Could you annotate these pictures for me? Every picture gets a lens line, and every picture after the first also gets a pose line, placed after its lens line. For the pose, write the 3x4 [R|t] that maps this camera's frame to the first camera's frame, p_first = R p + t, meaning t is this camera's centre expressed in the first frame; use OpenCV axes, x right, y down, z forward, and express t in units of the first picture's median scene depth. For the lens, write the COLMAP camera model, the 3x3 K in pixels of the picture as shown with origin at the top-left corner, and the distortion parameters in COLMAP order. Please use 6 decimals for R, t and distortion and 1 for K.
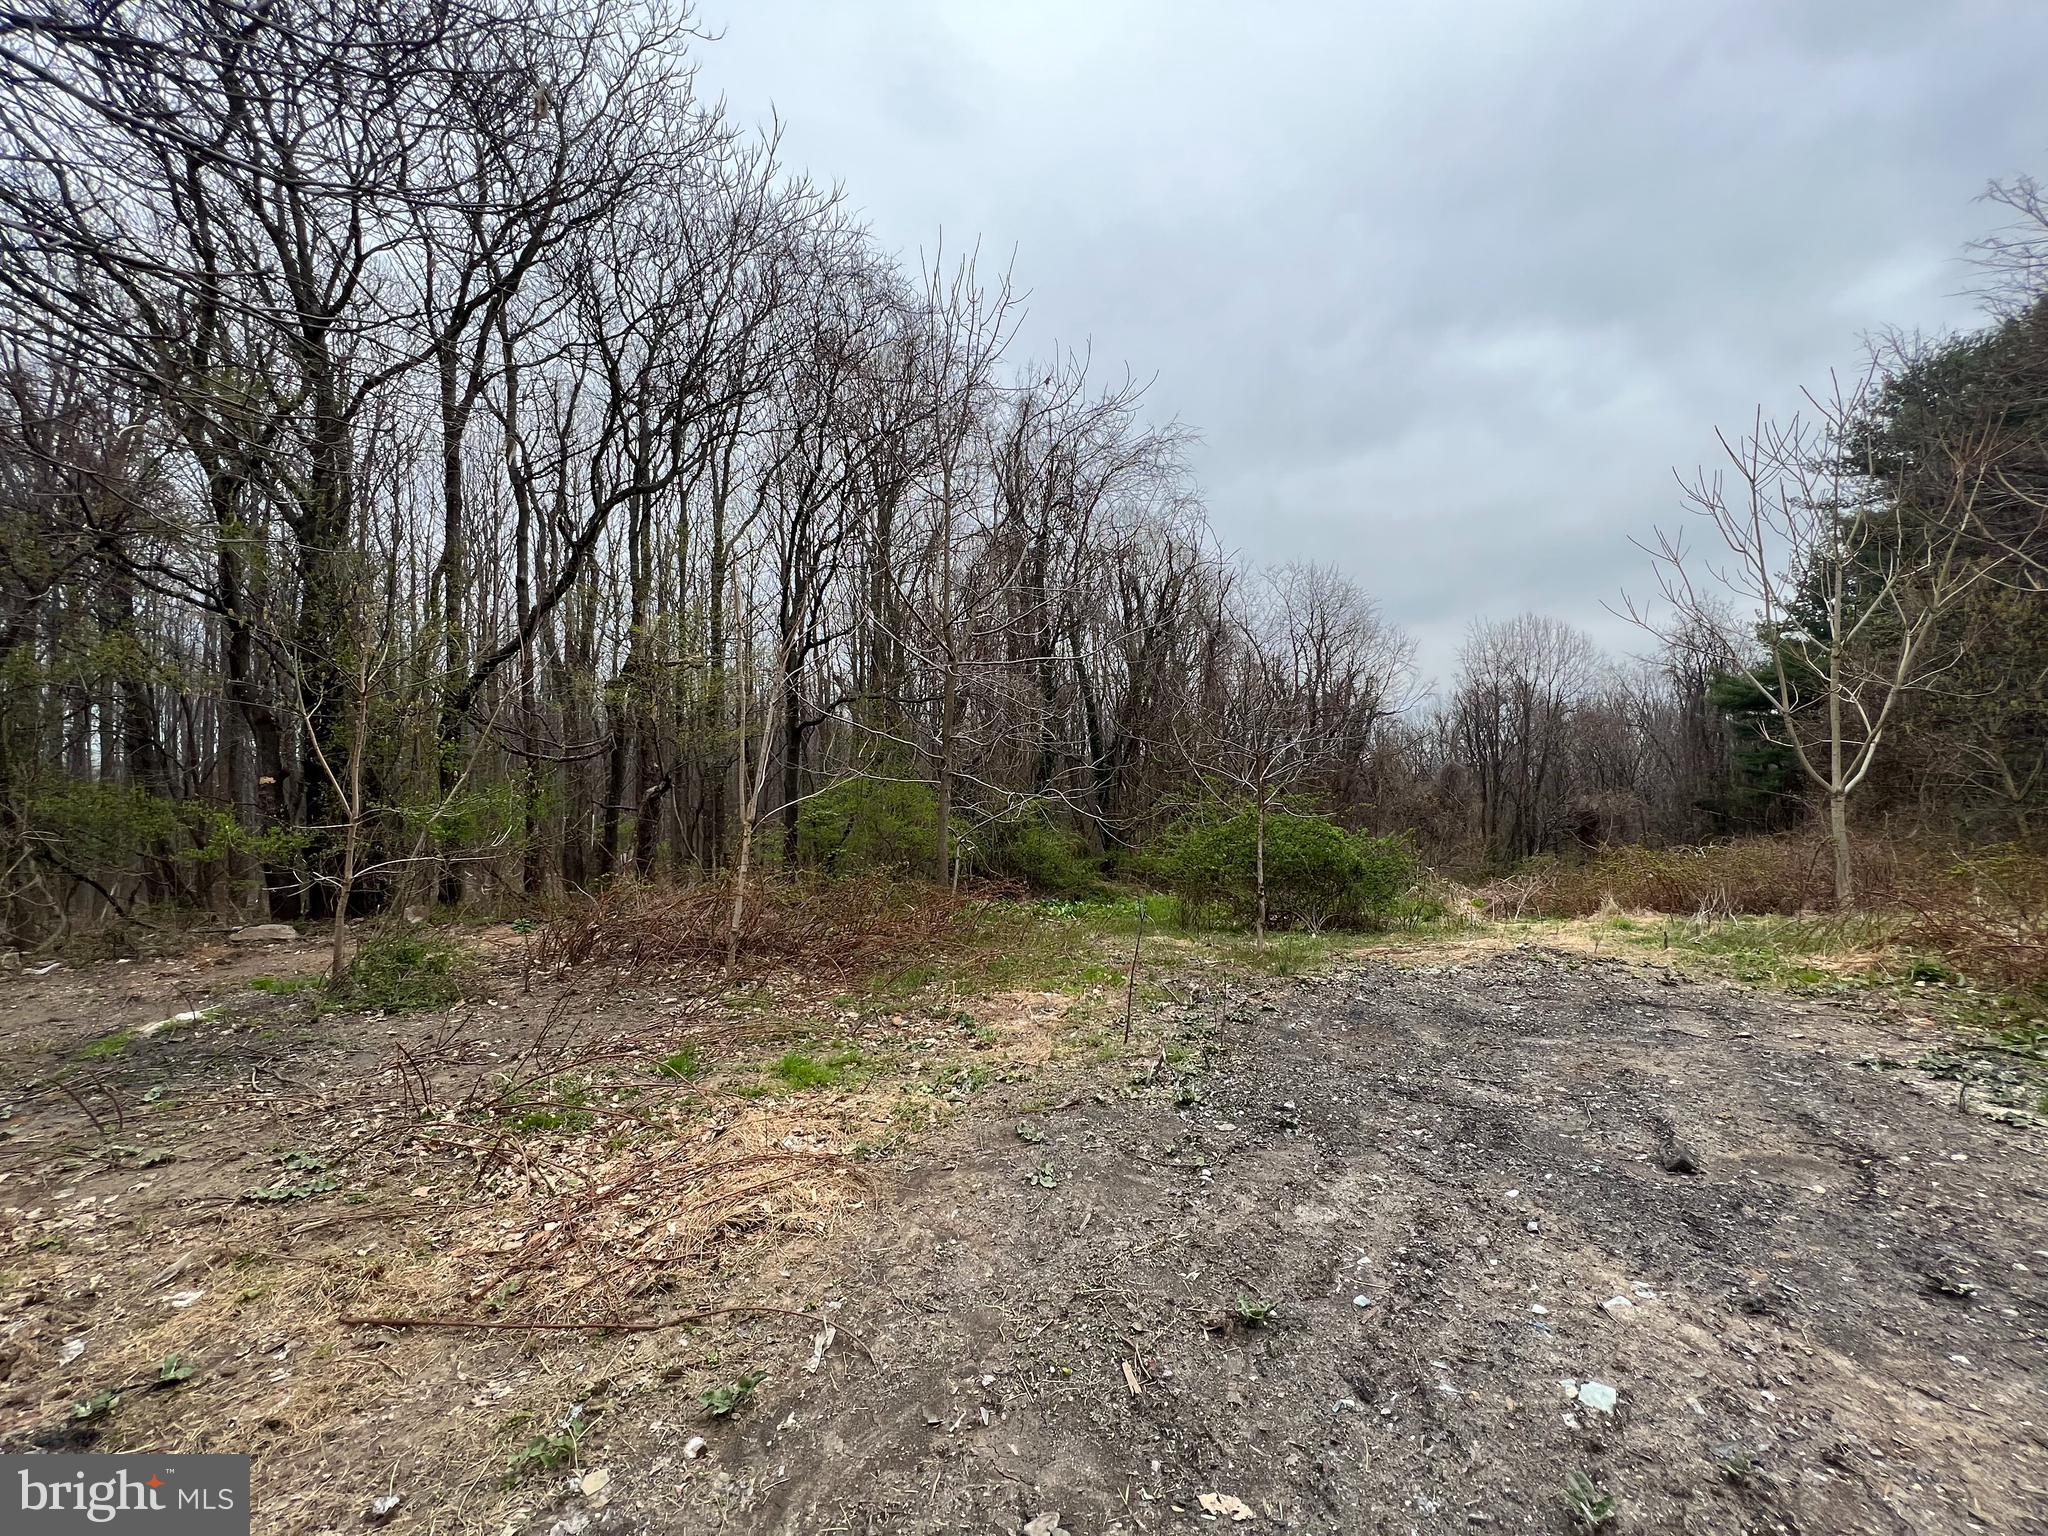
lens RADIAL K [[816.2, 0, 1019.3], [0, 816.2, 761.5], [0, 0, 1]] dist [0.000561, -0.000294]
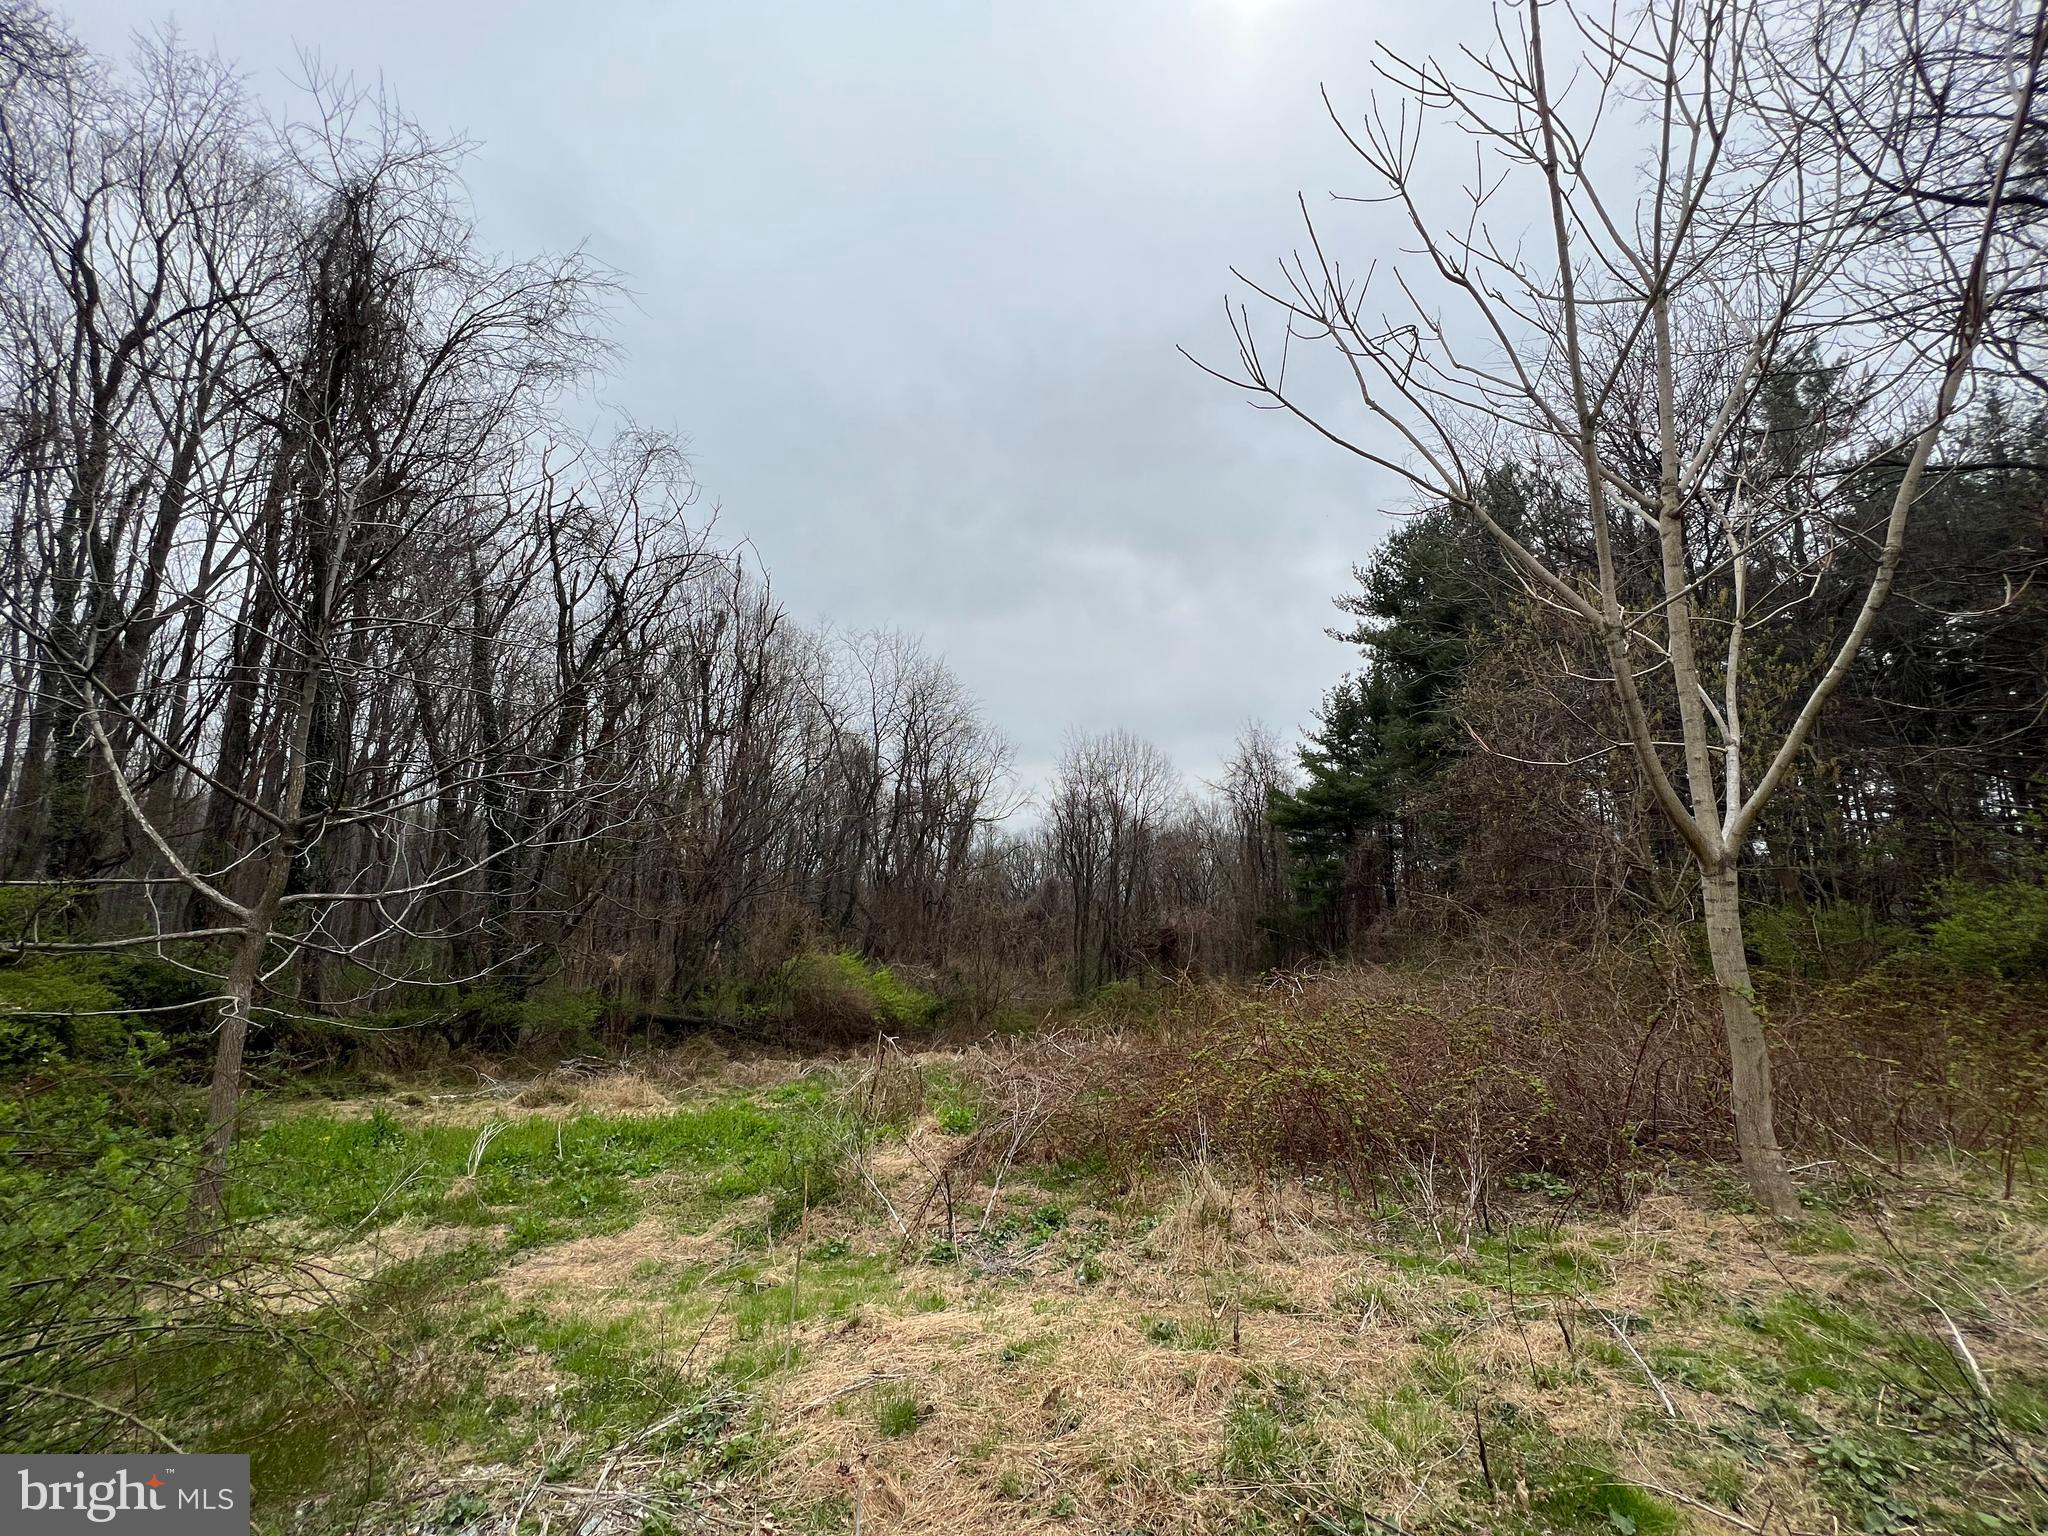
lens RADIAL K [[816.2, 0, 1017.0], [0, 816.2, 765.7], [0, 0, 1]] dist [0.000561, -0.000294]
pose [[0.910168, 0.084790, 0.405469, 0.278983], [-0.028636, 0.989364, -0.142613, 0.028744], [-0.413249, 0.118191, 0.902915, 0.396268]]
